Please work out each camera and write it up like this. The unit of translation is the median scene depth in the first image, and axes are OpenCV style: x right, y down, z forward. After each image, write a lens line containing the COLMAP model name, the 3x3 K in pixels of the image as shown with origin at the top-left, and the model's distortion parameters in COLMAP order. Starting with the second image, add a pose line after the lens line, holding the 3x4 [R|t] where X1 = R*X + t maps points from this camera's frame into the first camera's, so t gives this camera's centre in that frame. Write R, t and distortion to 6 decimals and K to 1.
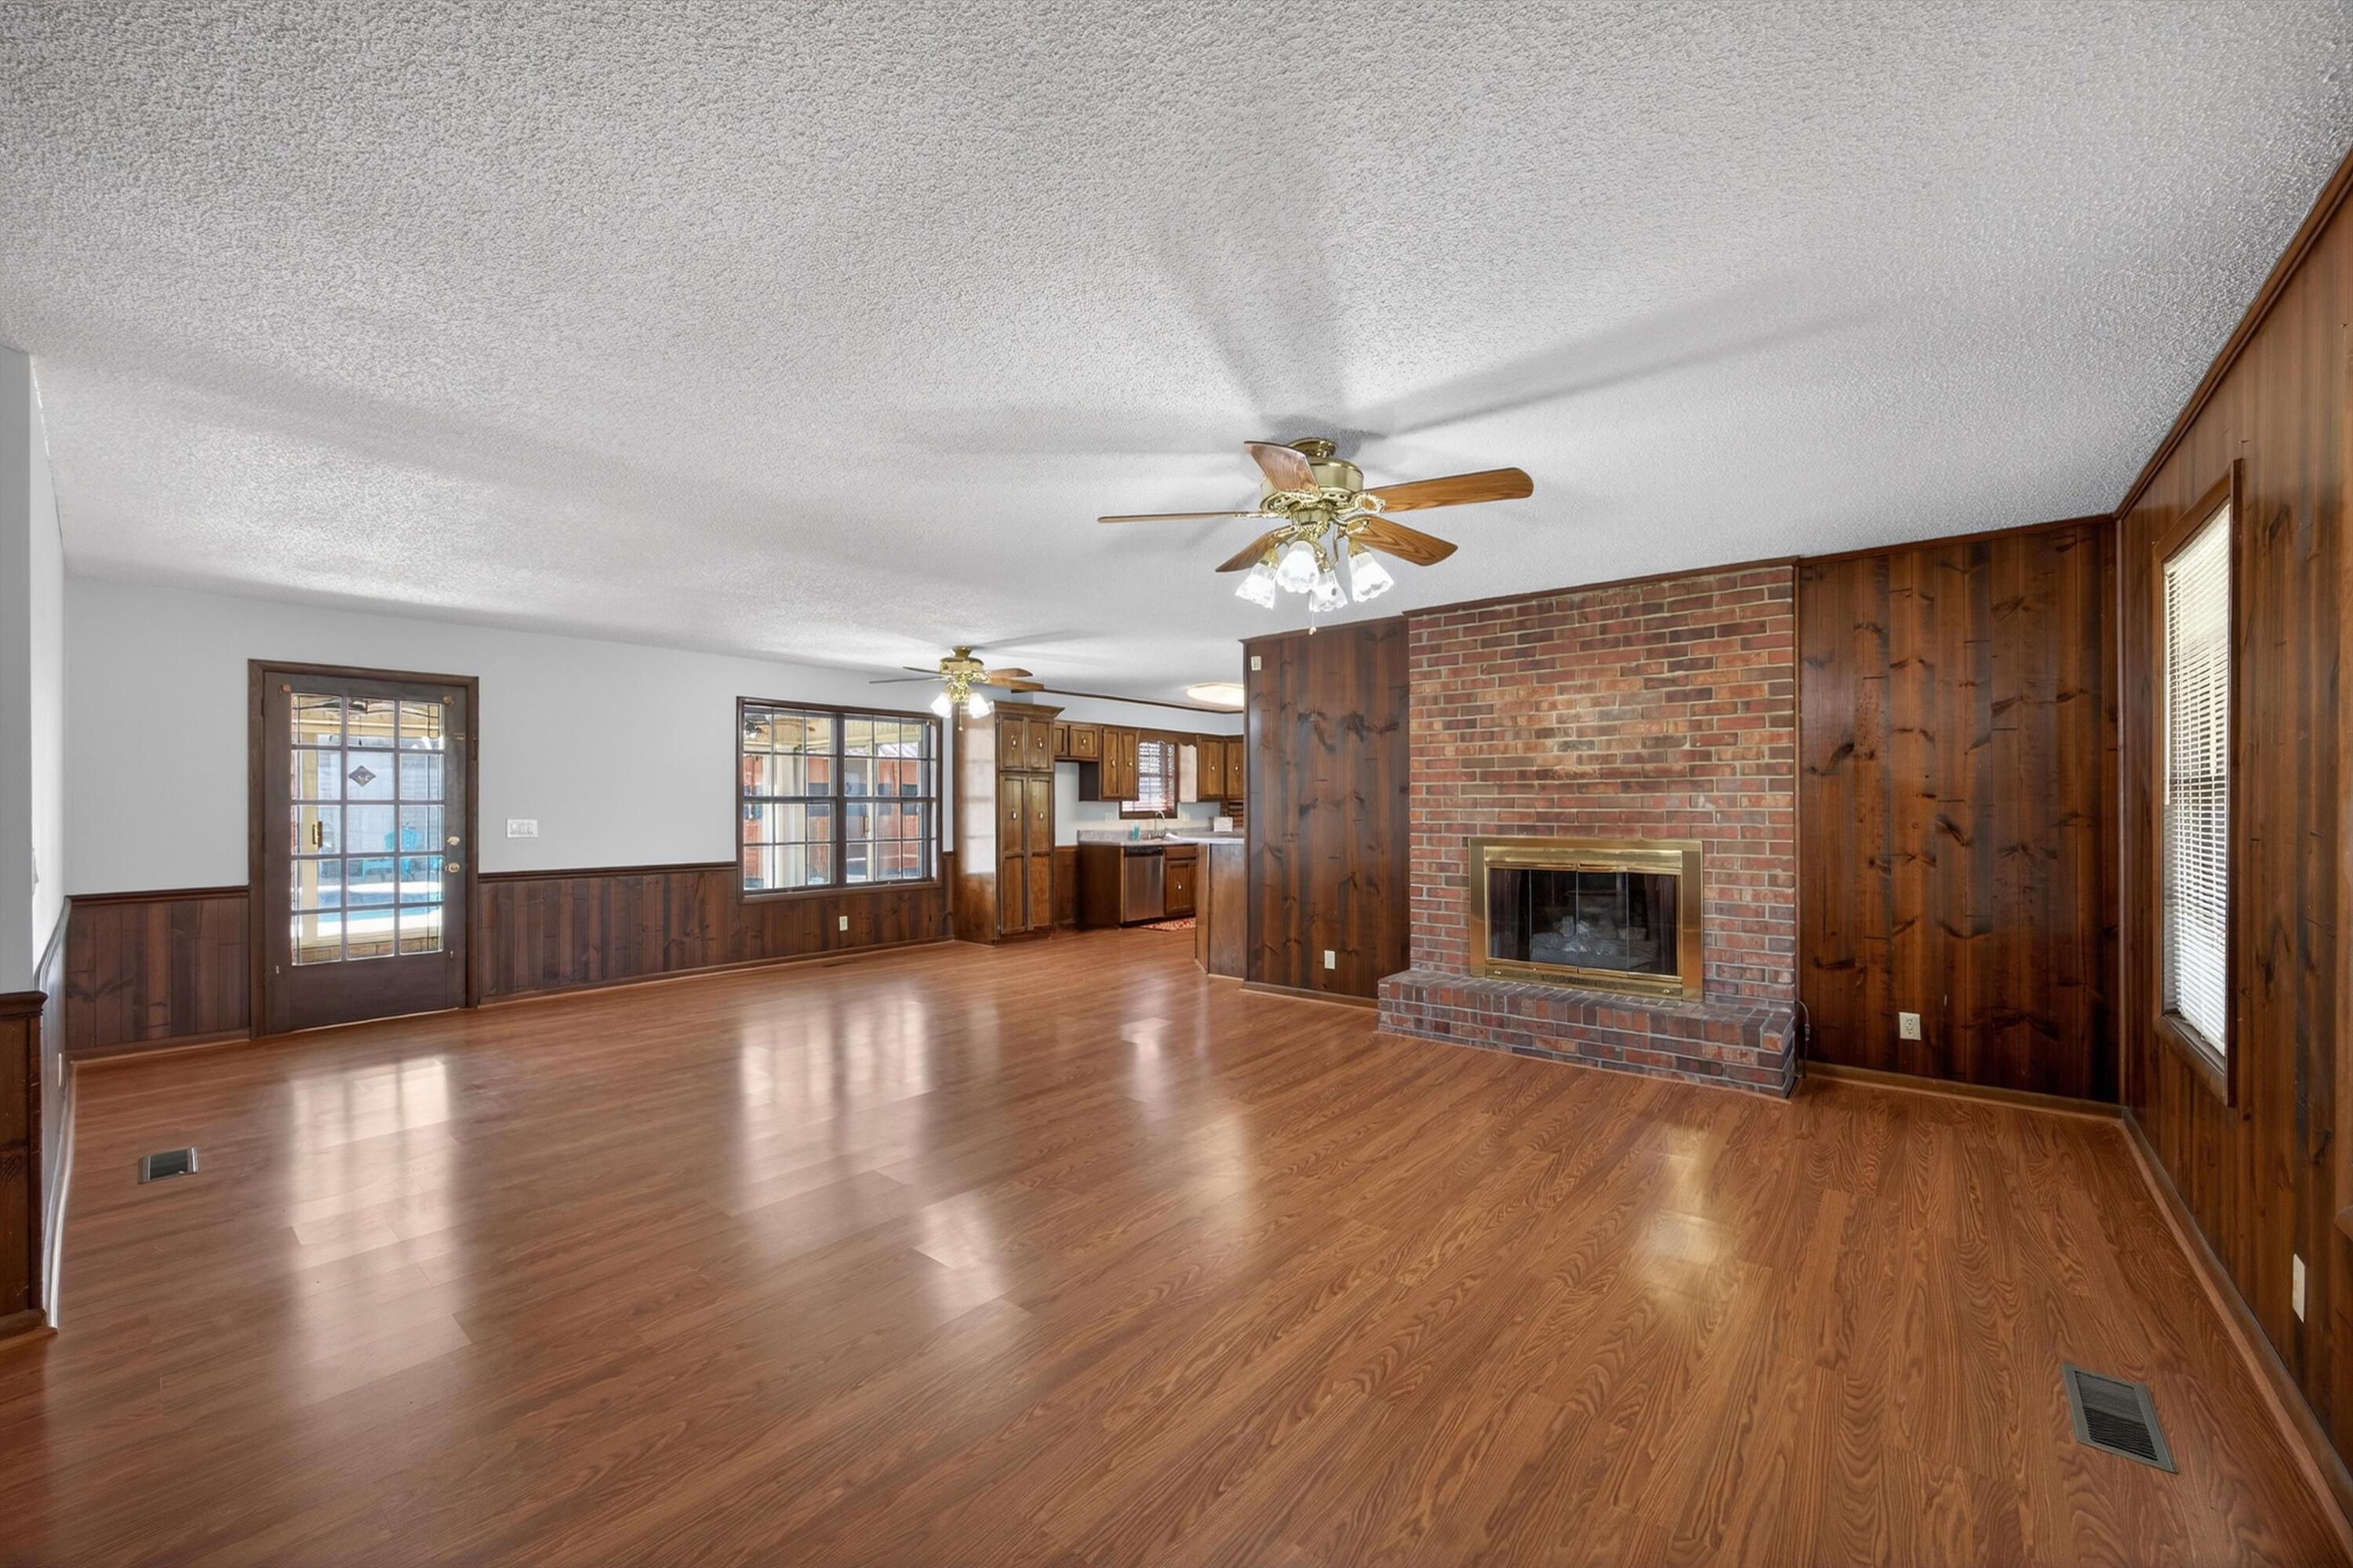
lens RADIAL K [[894.2, 0, 1147.6], [0, 894.2, 819.0], [0, 0, 1]] dist [0.001438, 0.000423]
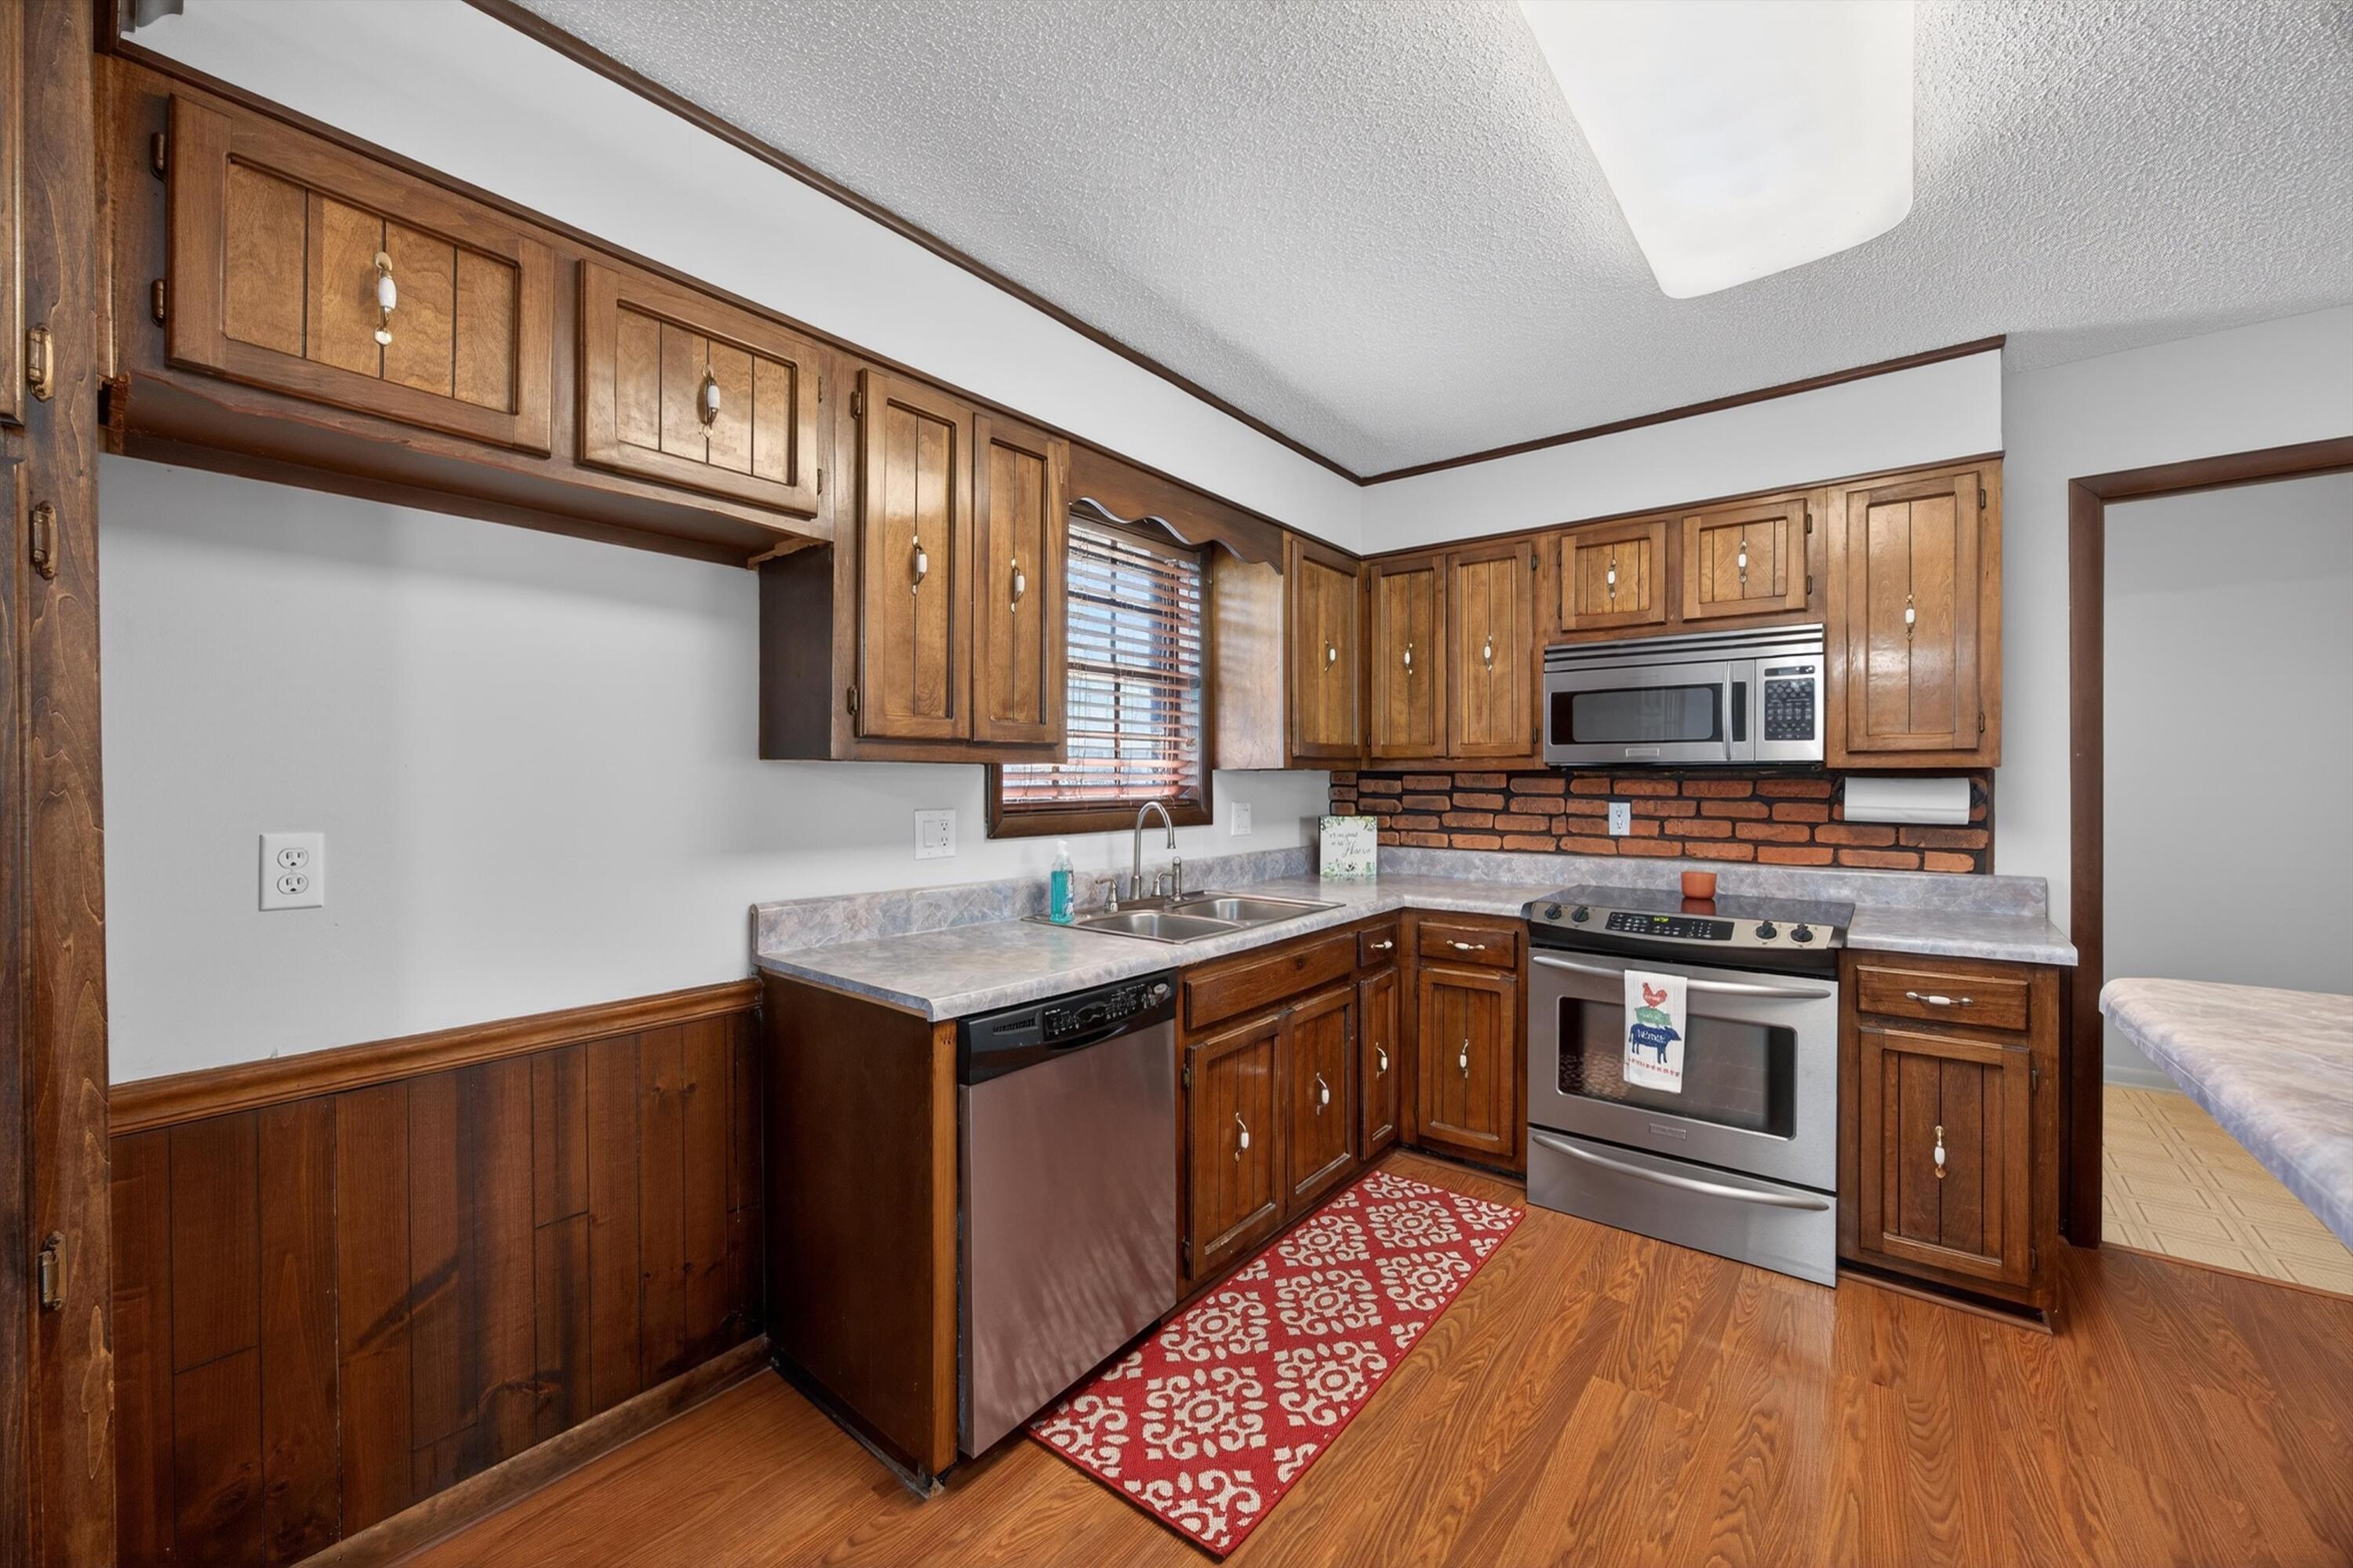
lens RADIAL K [[901.1, 0, 1184.4], [0, 901.1, 787.4], [0, 0, 1]] dist [-0.020586, 0.008476]
pose [[0.999599, 0.001132, 0.028287, 0.026296], [-0.000829, 0.999942, -0.010696, -0.016404], [-0.028297, 0.010668, 0.999543, 1.200419]]
